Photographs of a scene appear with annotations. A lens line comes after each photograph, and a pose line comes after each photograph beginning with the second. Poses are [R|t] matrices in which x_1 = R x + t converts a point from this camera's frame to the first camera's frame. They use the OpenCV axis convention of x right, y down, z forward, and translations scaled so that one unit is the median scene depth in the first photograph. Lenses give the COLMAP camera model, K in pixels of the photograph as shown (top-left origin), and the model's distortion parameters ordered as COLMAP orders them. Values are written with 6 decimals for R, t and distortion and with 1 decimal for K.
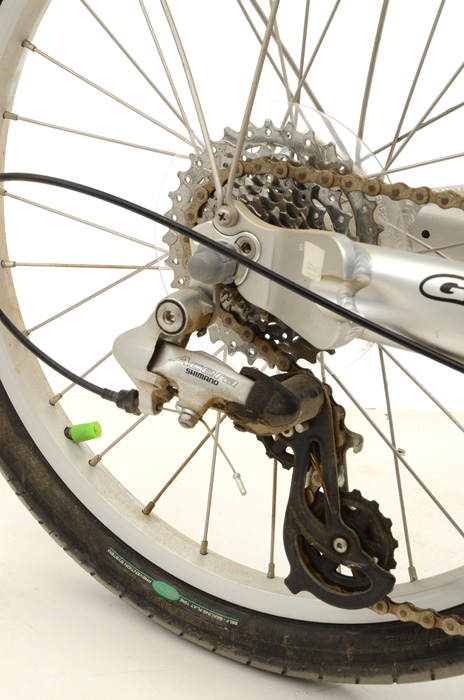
lens RADIAL K [[1825.2, 0, 231.9], [0, 1825.2, 338.8], [0, 0, 1]] dist [0.438053, 0.893832]
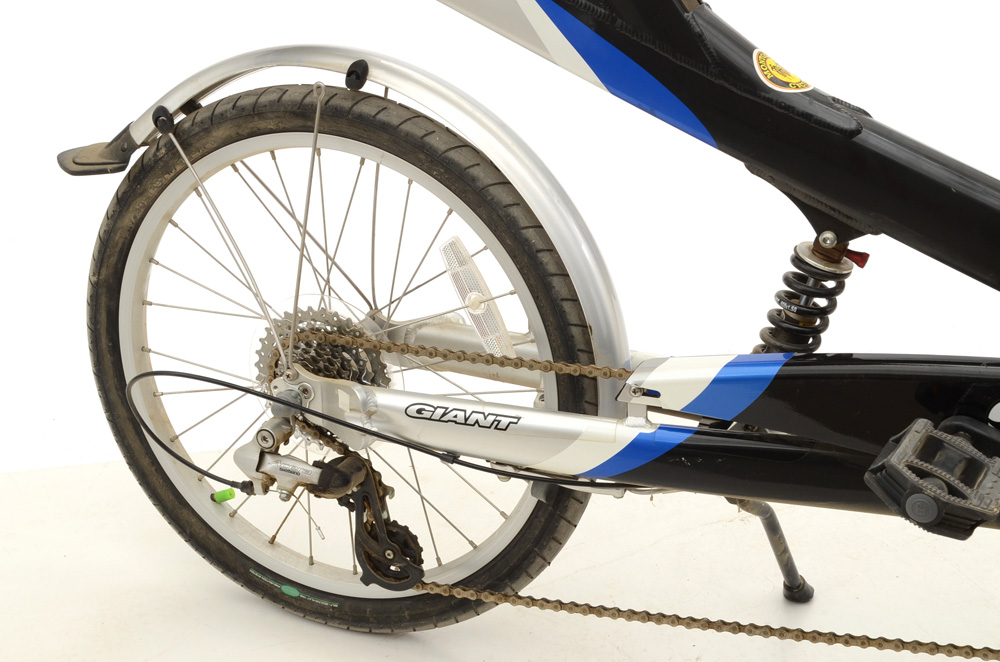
lens RADIAL K [[2153.2, 0, 500.0], [0, 2153.2, 331.0], [0, 0, 1]] dist [0.326820, 0.020294]
pose [[0.989661, -0.136741, 0.043284, 0.101085], [0.133206, 0.988163, 0.076087, -0.220214], [-0.053176, -0.069535, 0.996161, -0.922763]]
